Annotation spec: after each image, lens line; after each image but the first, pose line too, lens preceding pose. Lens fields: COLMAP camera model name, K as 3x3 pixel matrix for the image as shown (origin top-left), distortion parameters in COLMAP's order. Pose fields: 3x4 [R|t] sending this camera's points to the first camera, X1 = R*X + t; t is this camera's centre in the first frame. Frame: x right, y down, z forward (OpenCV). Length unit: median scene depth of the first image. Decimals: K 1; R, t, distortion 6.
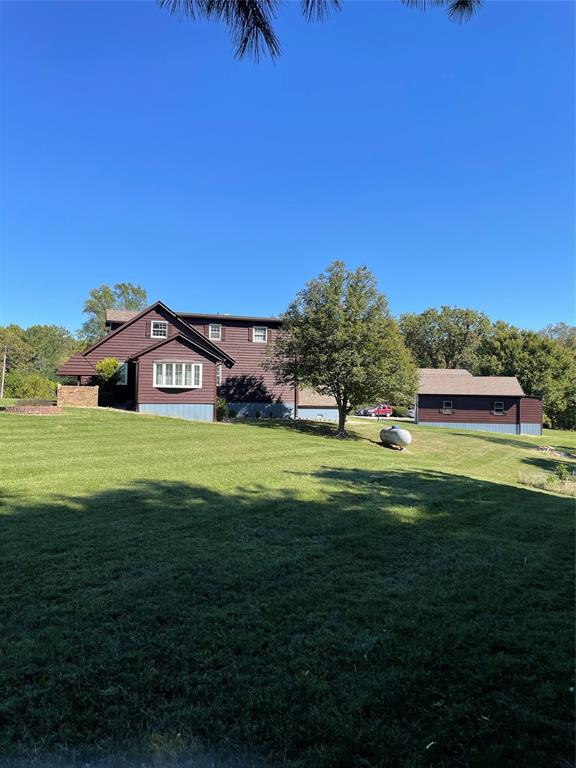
lens RADIAL K [[582.6, 0, 288.8], [0, 582.6, 382.6], [0, 0, 1]] dist [0.048180, -0.000061]
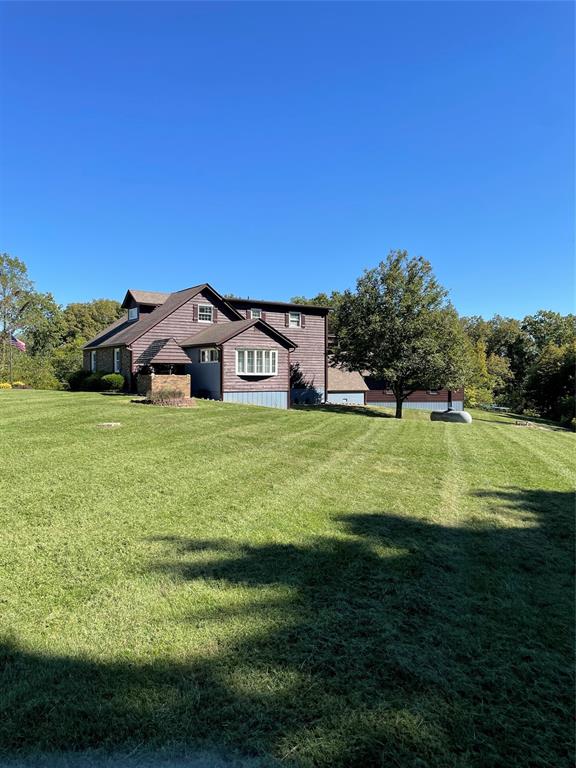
lens RADIAL K [[582.6, 0, 288.9], [0, 582.6, 385.2], [0, 0, 1]] dist [0.048180, -0.000061]
pose [[0.953312, -0.016855, 0.301515, -0.420896], [0.005255, 0.999216, 0.039241, -0.012328], [-0.301940, -0.035825, 0.952654, 0.056284]]
